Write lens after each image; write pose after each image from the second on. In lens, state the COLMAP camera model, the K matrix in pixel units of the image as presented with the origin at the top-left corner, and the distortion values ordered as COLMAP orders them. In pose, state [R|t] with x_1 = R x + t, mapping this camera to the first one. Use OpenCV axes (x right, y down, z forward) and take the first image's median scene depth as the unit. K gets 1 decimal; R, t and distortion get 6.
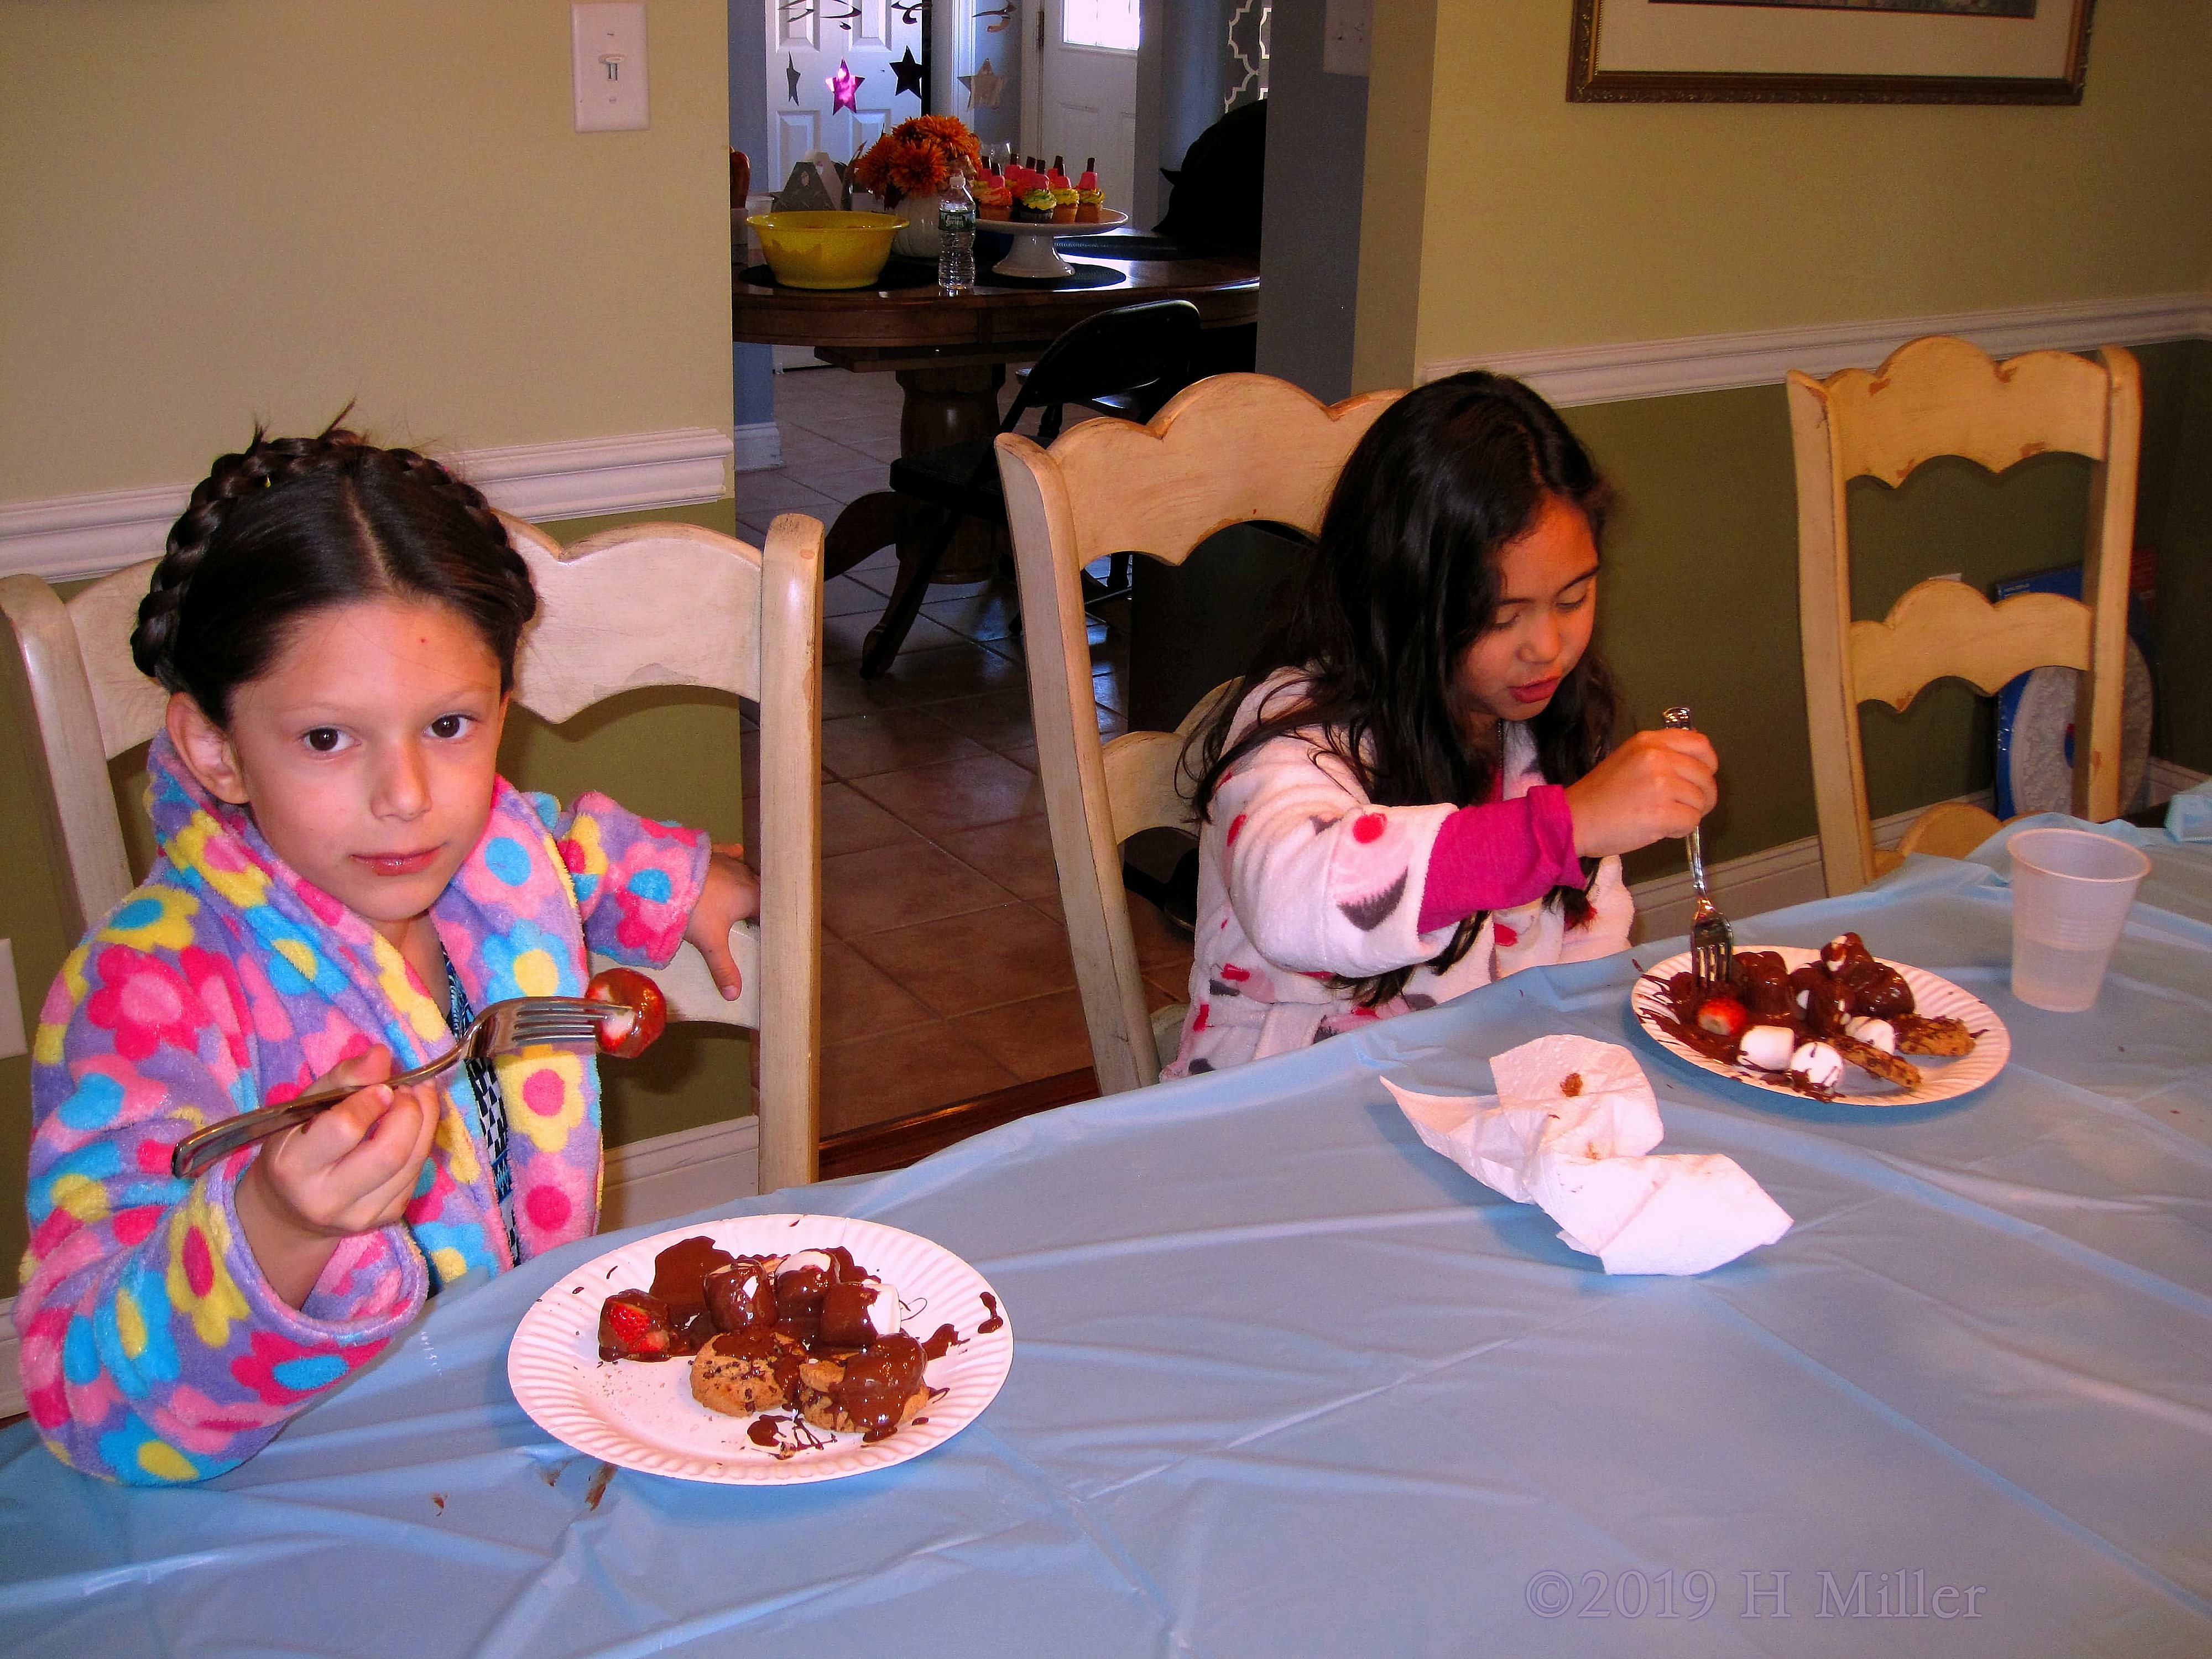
lens RADIAL K [[2427.0, 0, 1106.0], [0, 2427.0, 829.5], [0, 0, 1]] dist [-0.160375, 0.054982]
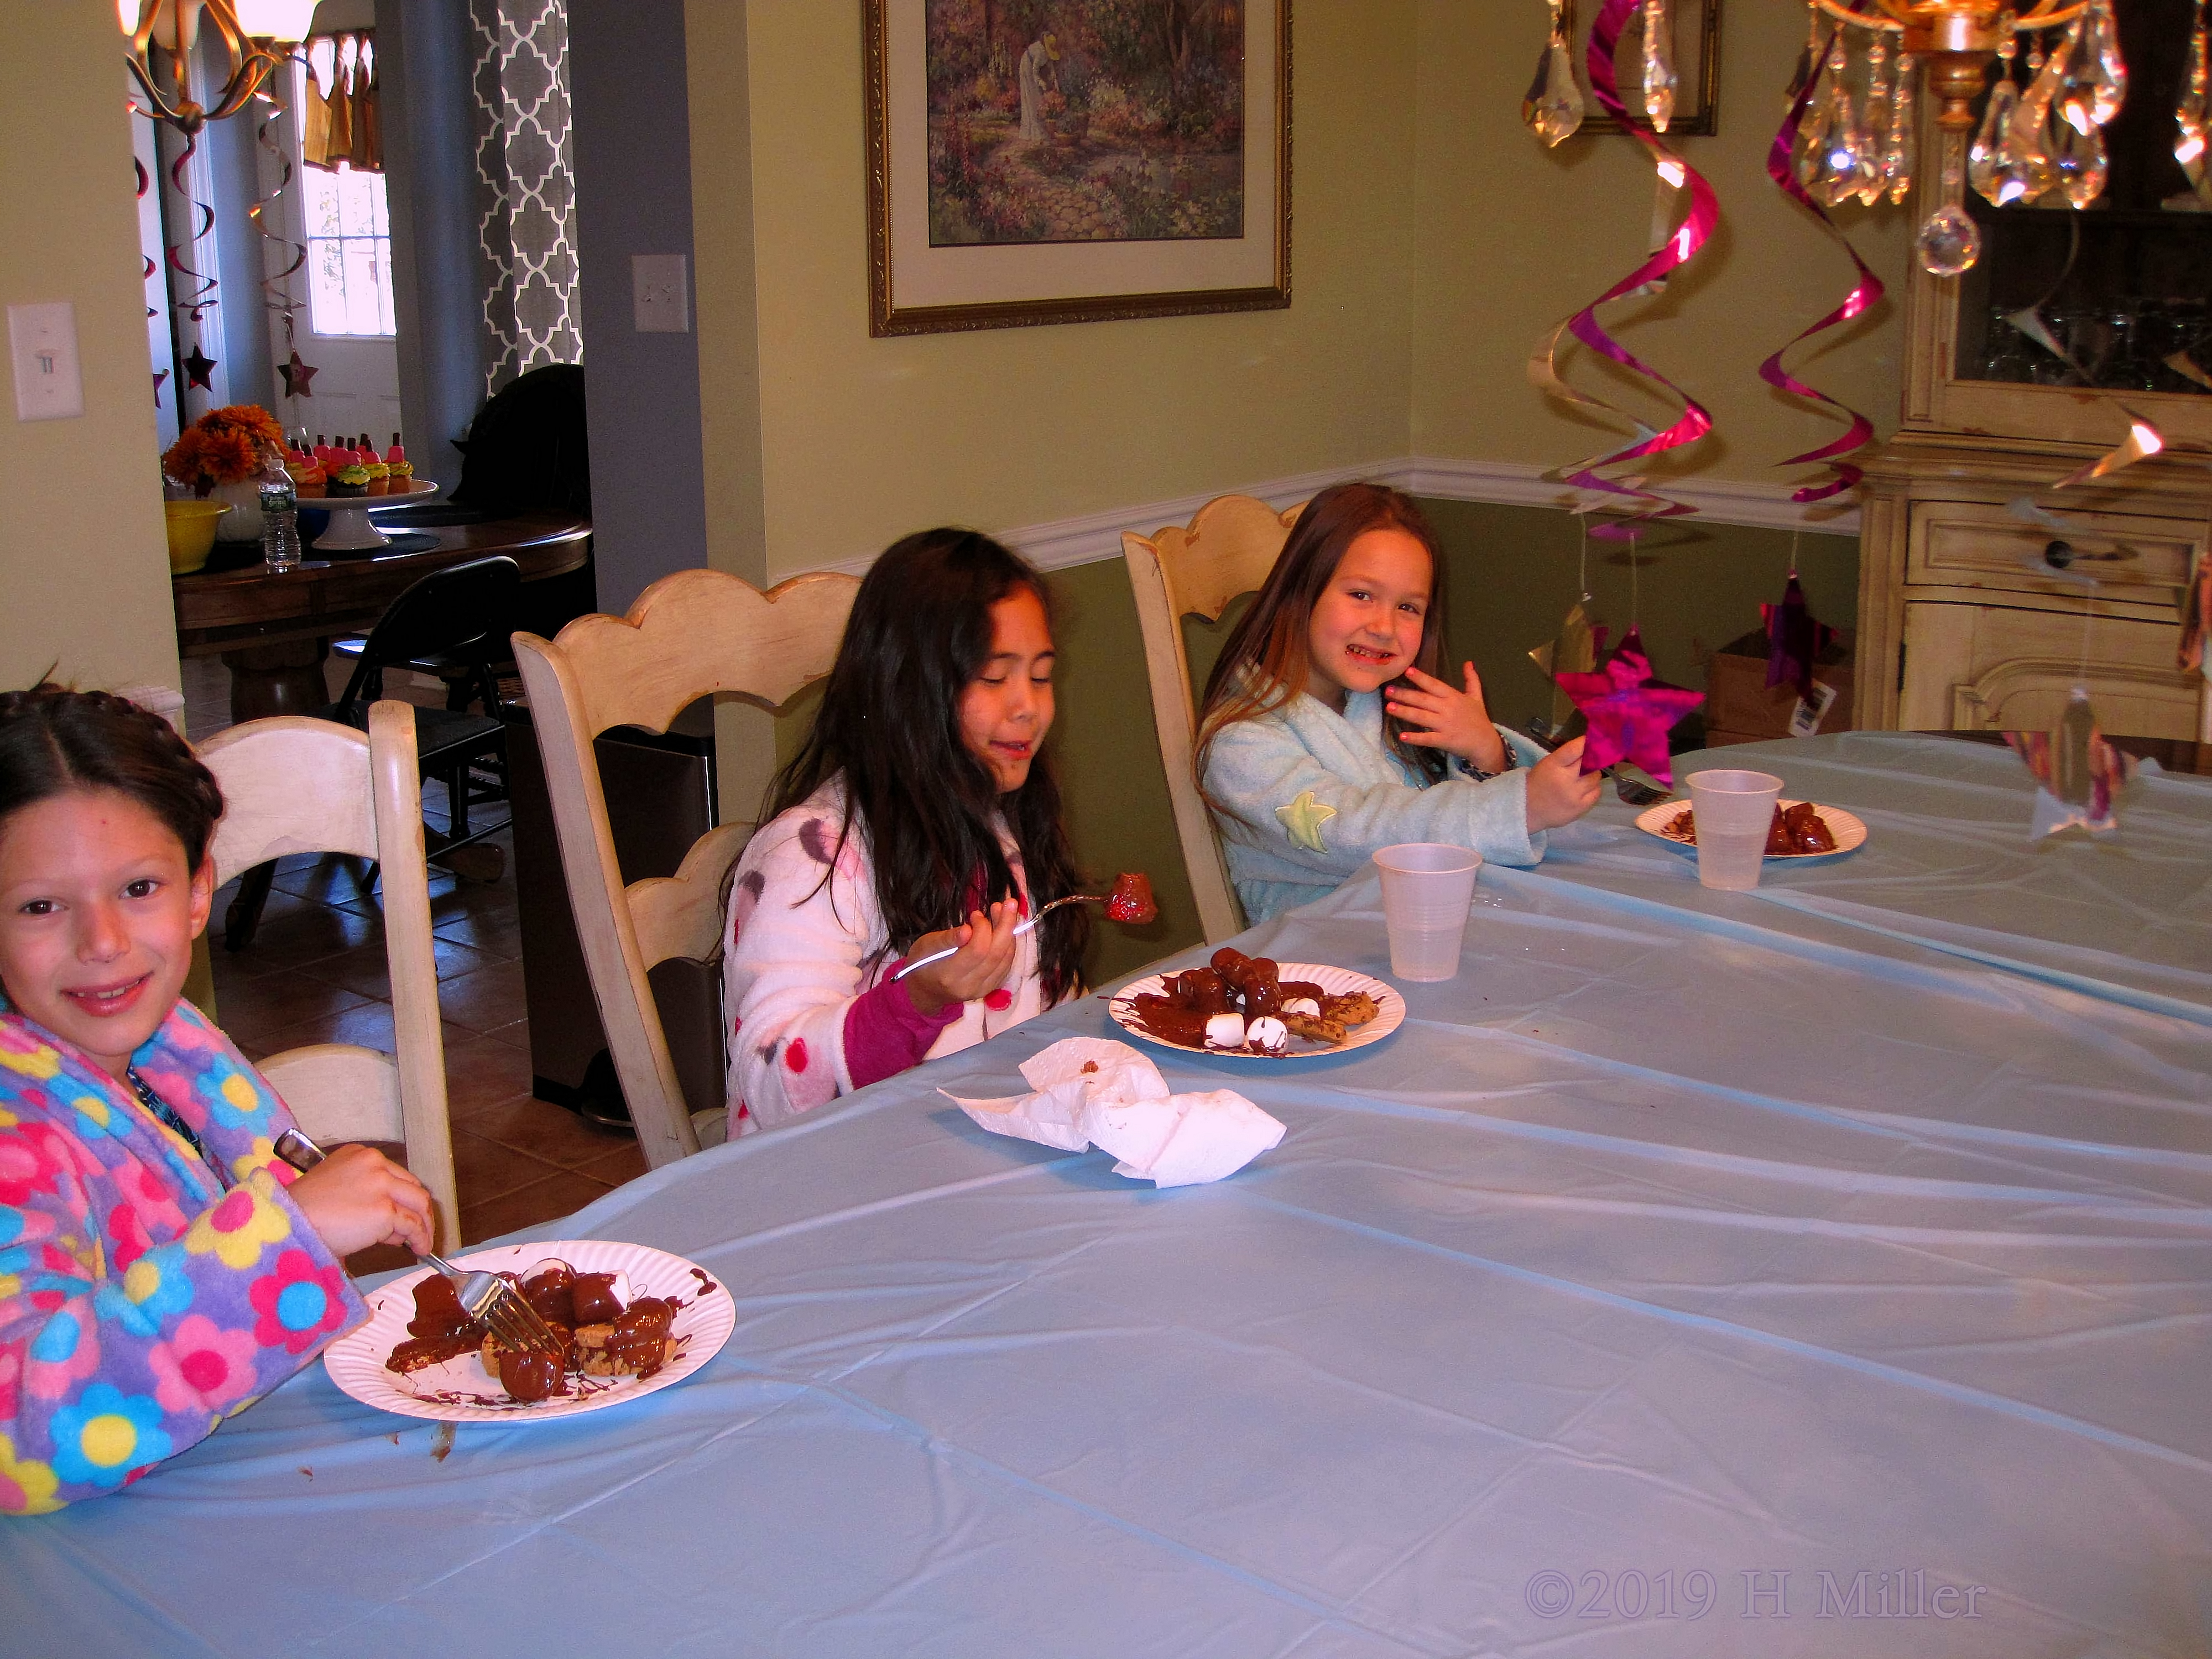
lens RADIAL K [[2427.0, 0, 1106.0], [0, 2427.0, 829.5], [0, 0, 1]] dist [-0.160375, 0.054982]
pose [[0.946301, -0.115699, 0.301875, -0.128455], [0.147000, 0.985644, -0.083044, 0.067249], [-0.287934, 0.122960, 0.949724, -0.173854]]
